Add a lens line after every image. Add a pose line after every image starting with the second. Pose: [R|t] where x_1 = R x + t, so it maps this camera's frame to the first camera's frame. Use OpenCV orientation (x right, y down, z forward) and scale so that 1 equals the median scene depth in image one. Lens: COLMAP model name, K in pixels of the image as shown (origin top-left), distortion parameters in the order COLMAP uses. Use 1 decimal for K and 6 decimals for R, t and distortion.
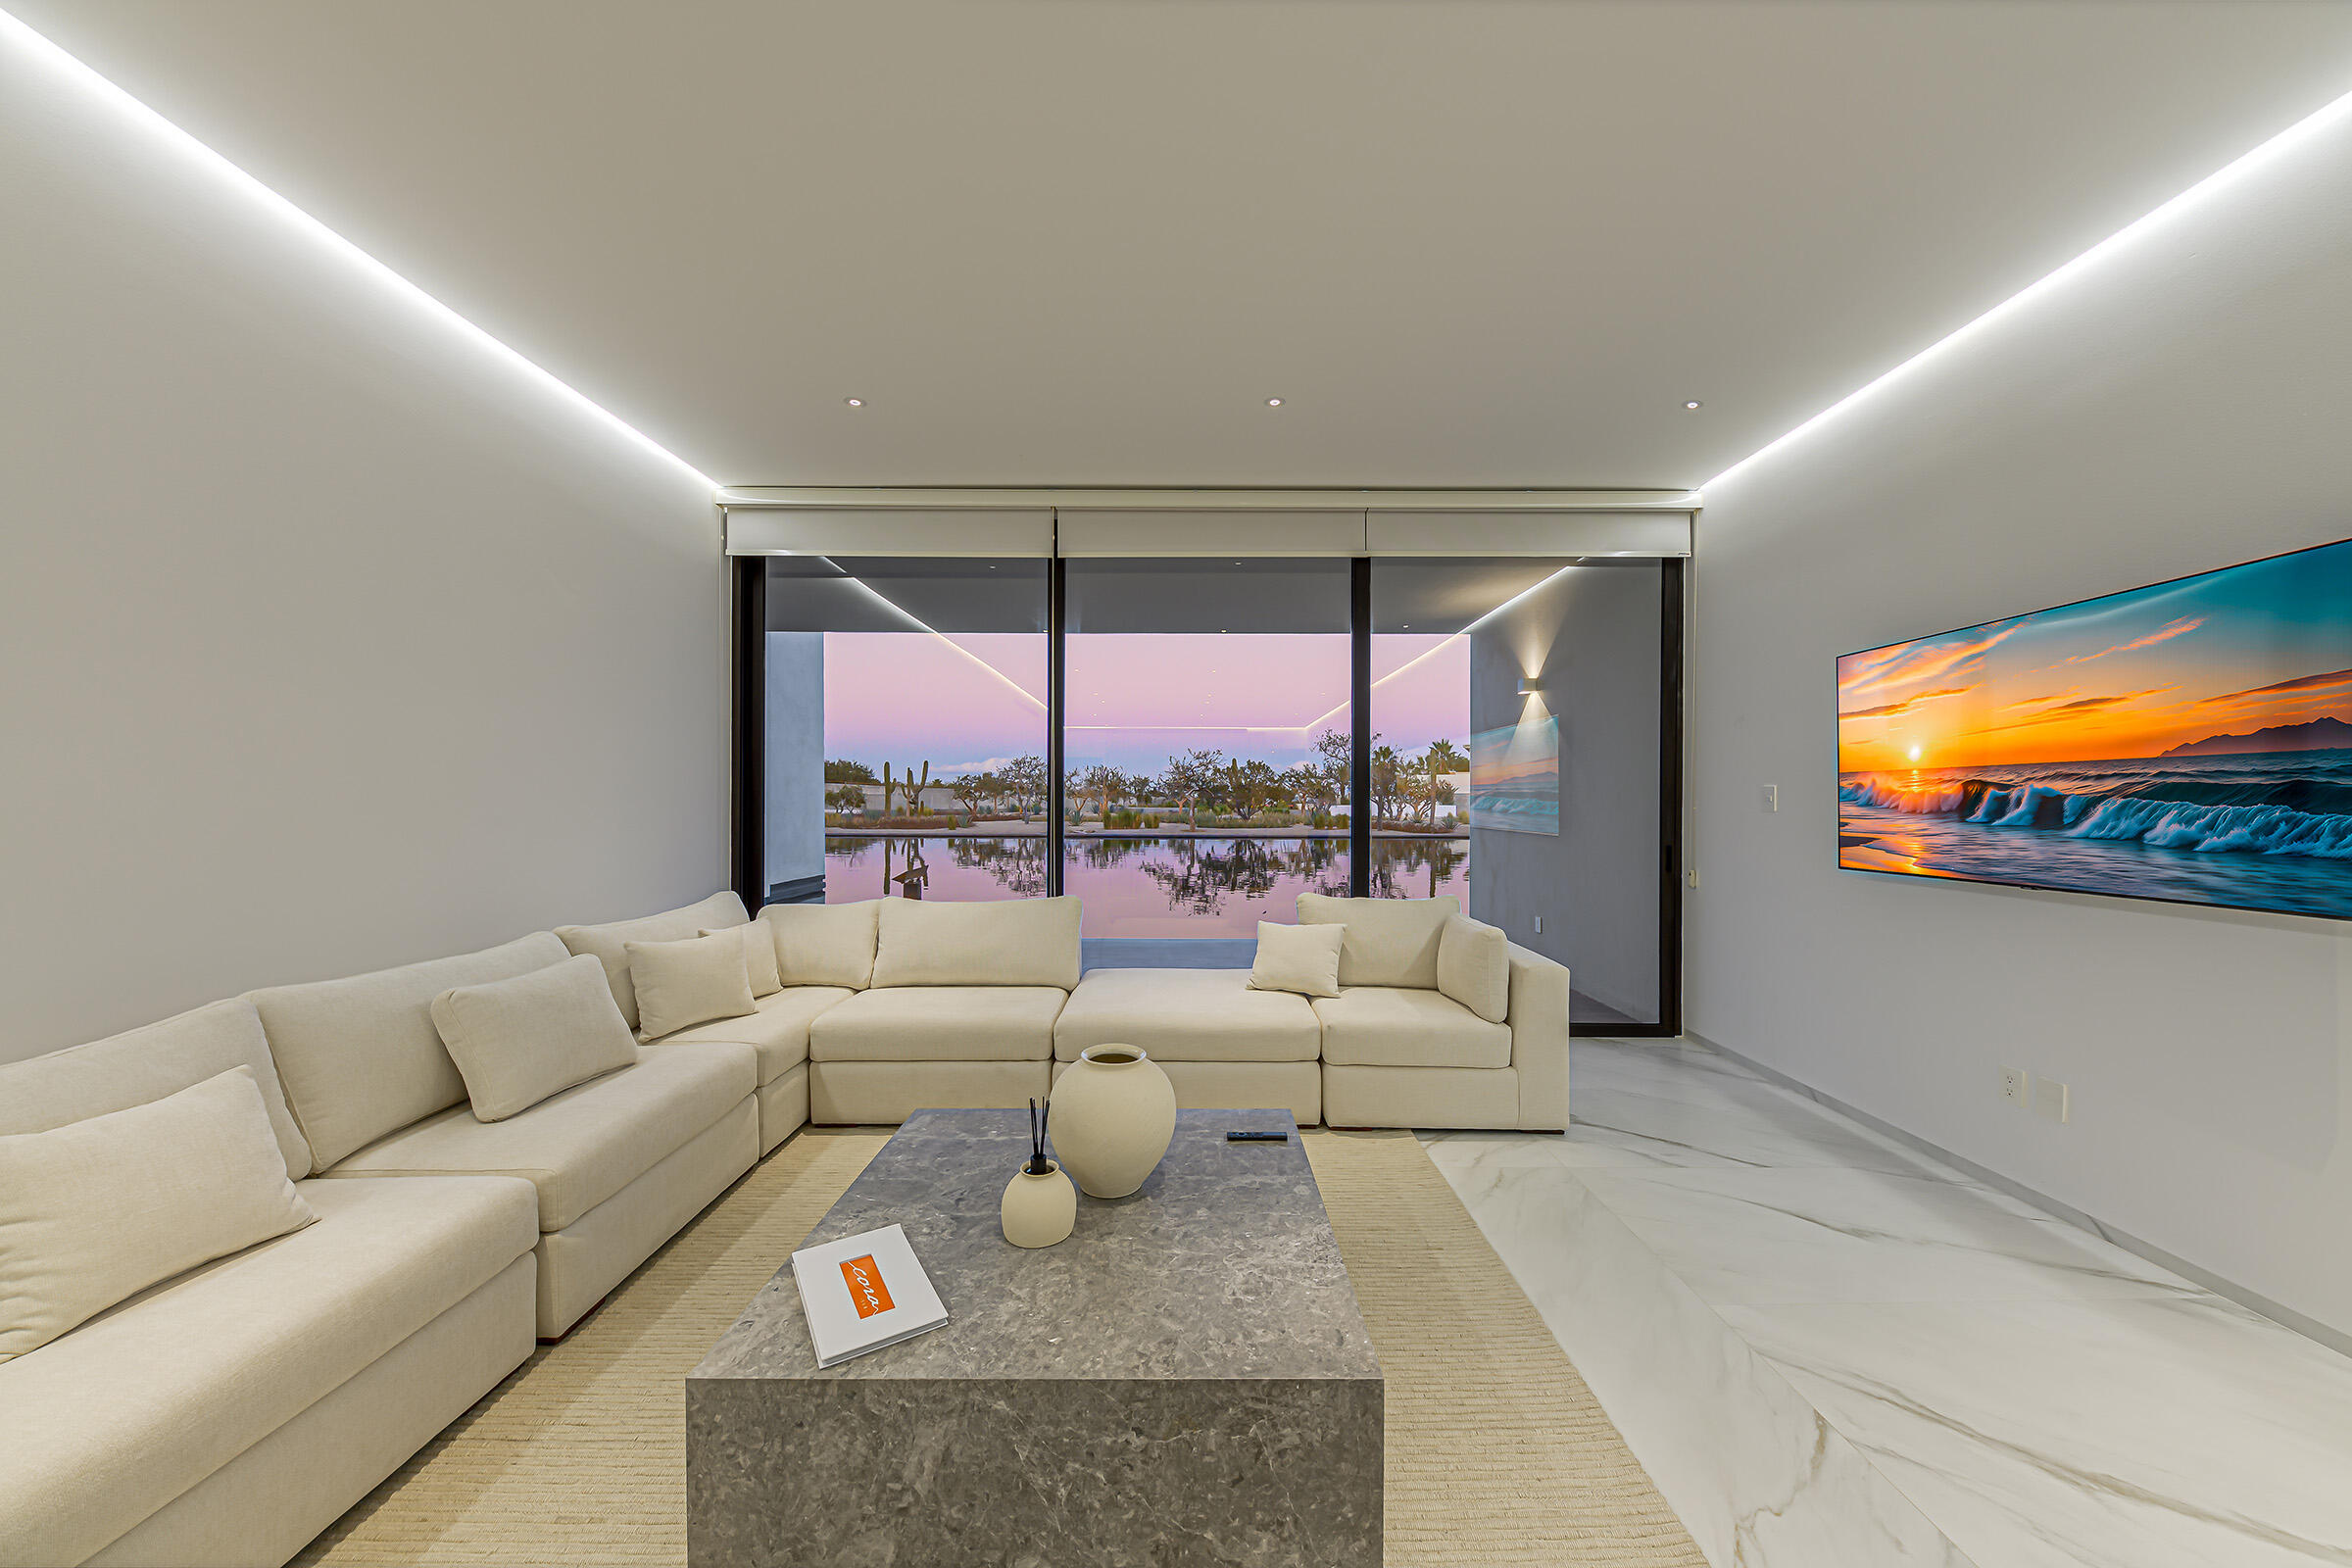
lens RADIAL K [[812.3, 0, 1192.6], [0, 812.3, 805.2], [0, 0, 1]] dist [-0.003284, -0.000184]
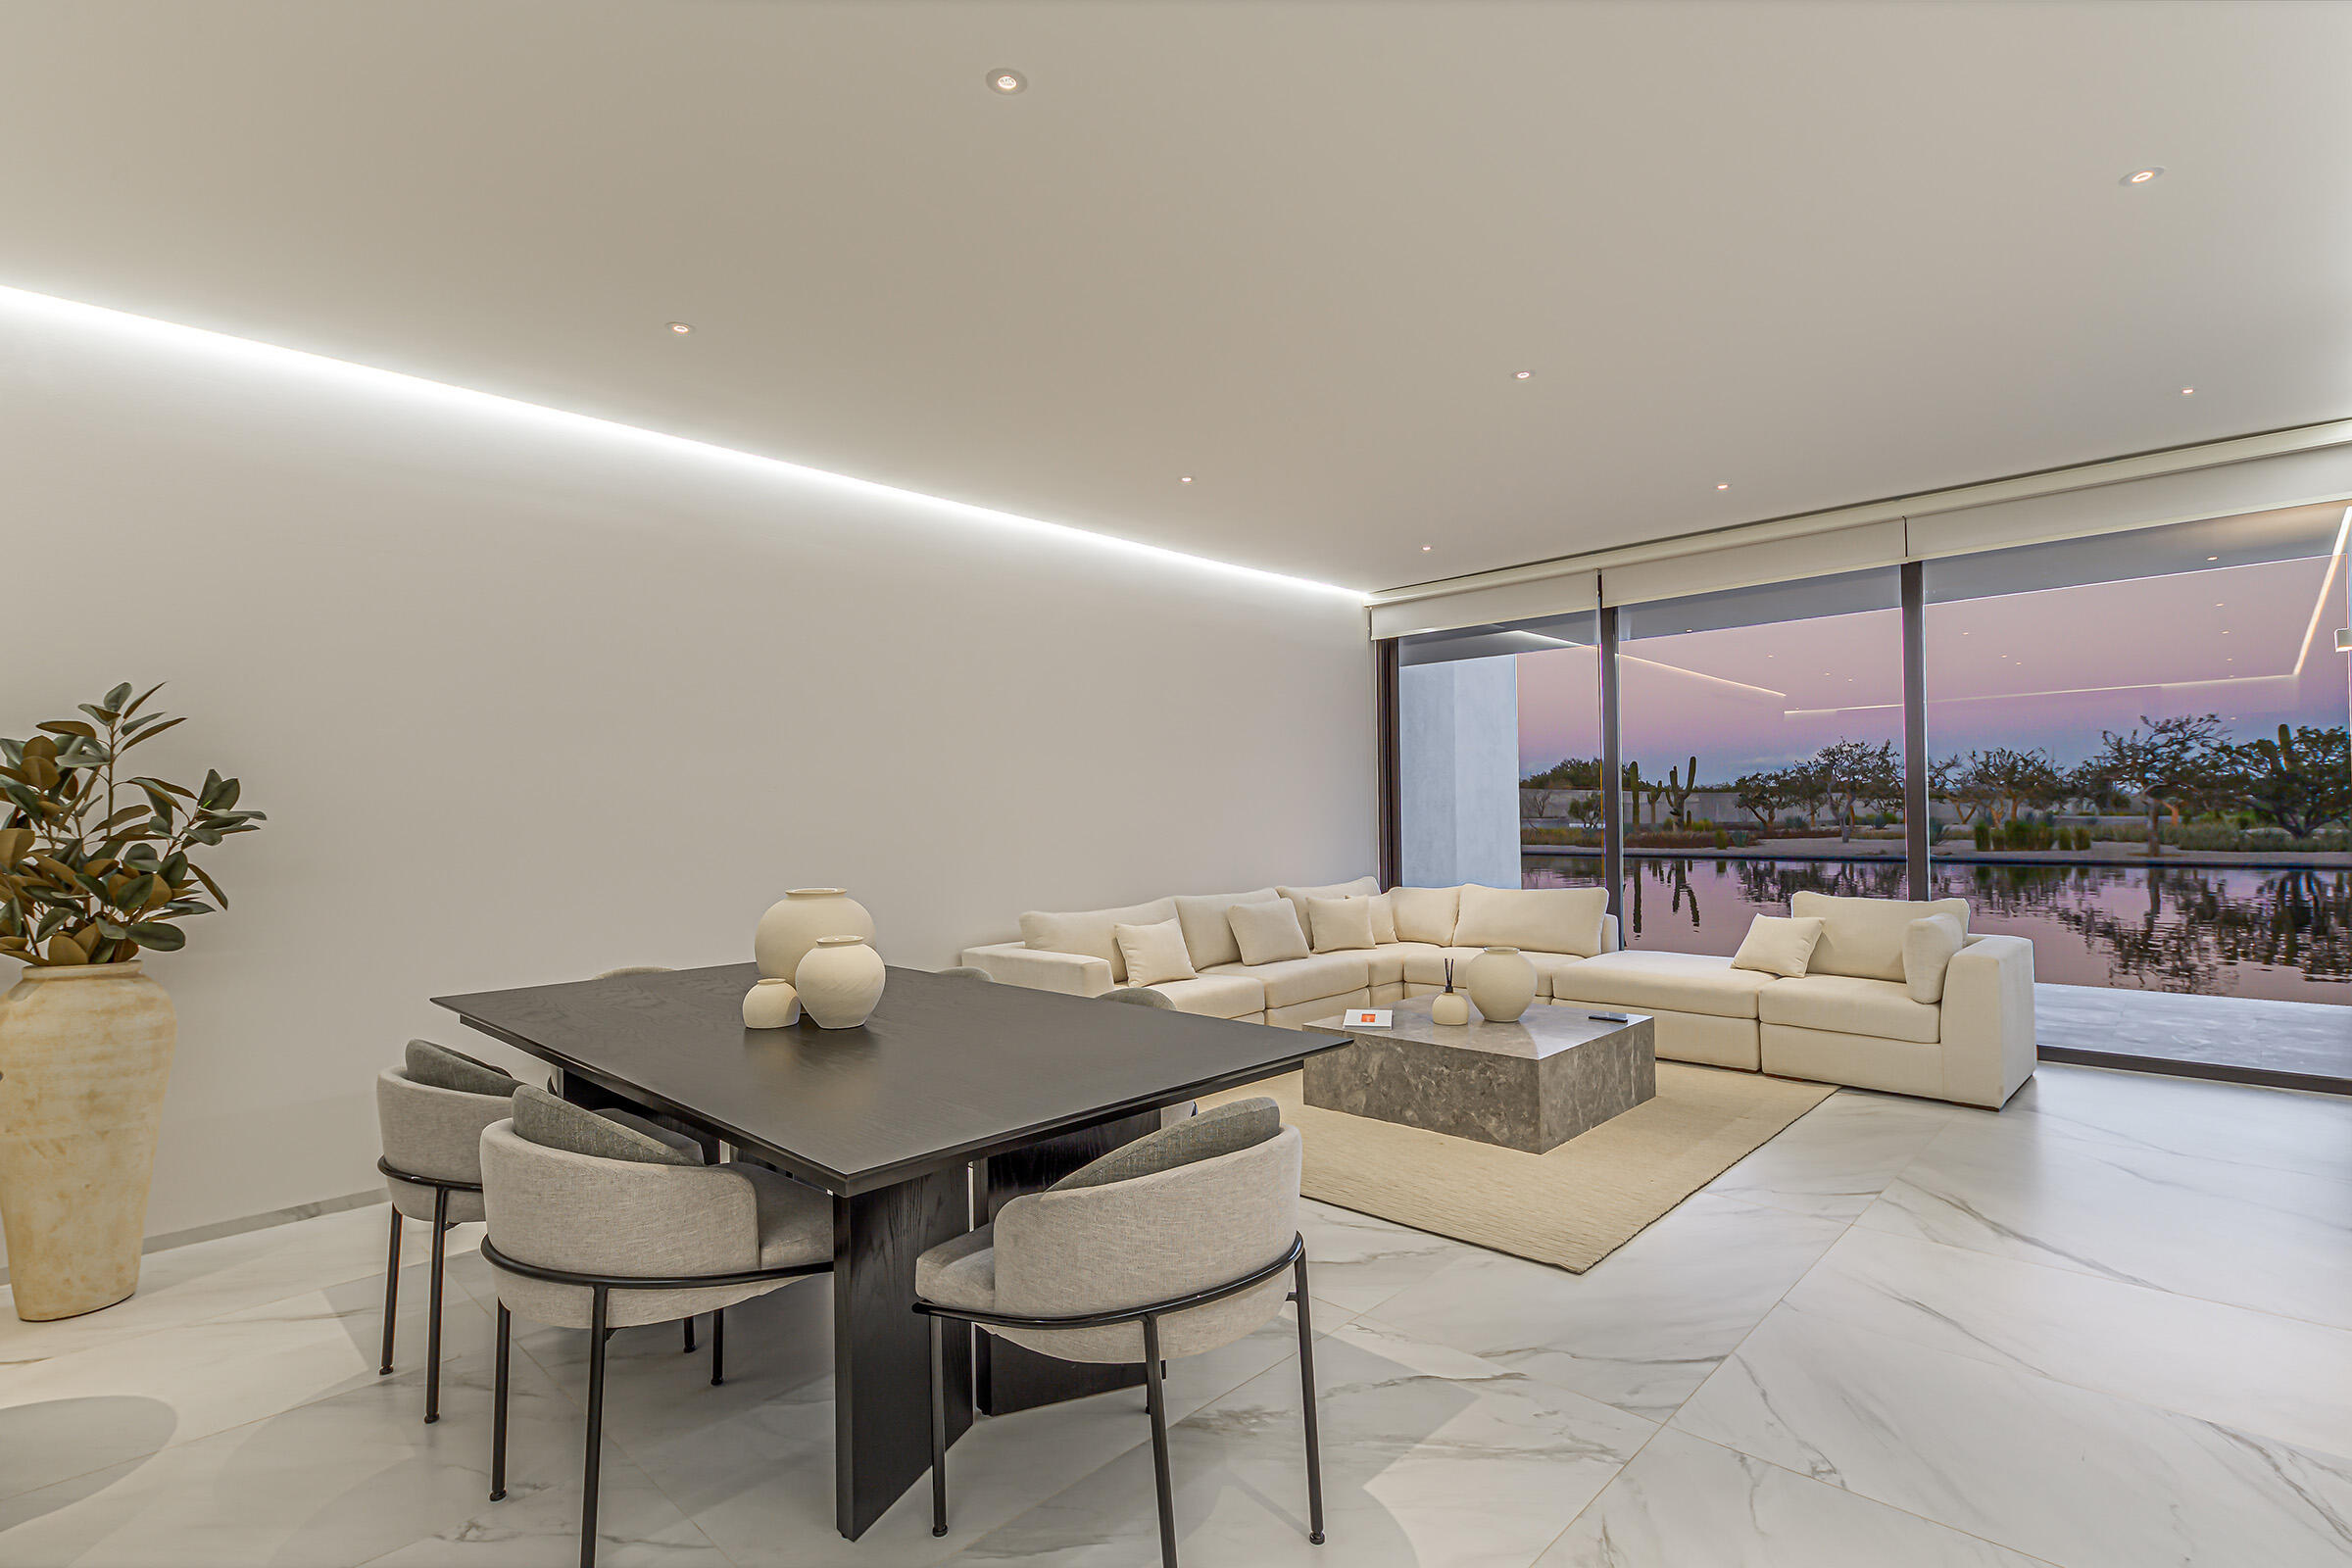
lens RADIAL K [[1130.3, 0, 1179.2], [0, 1130.3, 783.6], [0, 0, 1]] dist [-0.001570, -0.000102]
pose [[0.714224, -0.032165, -0.699178, 0.540504], [0.011373, 0.999345, -0.034357, 0.003513], [0.699825, 0.016587, 0.714122, -0.620636]]
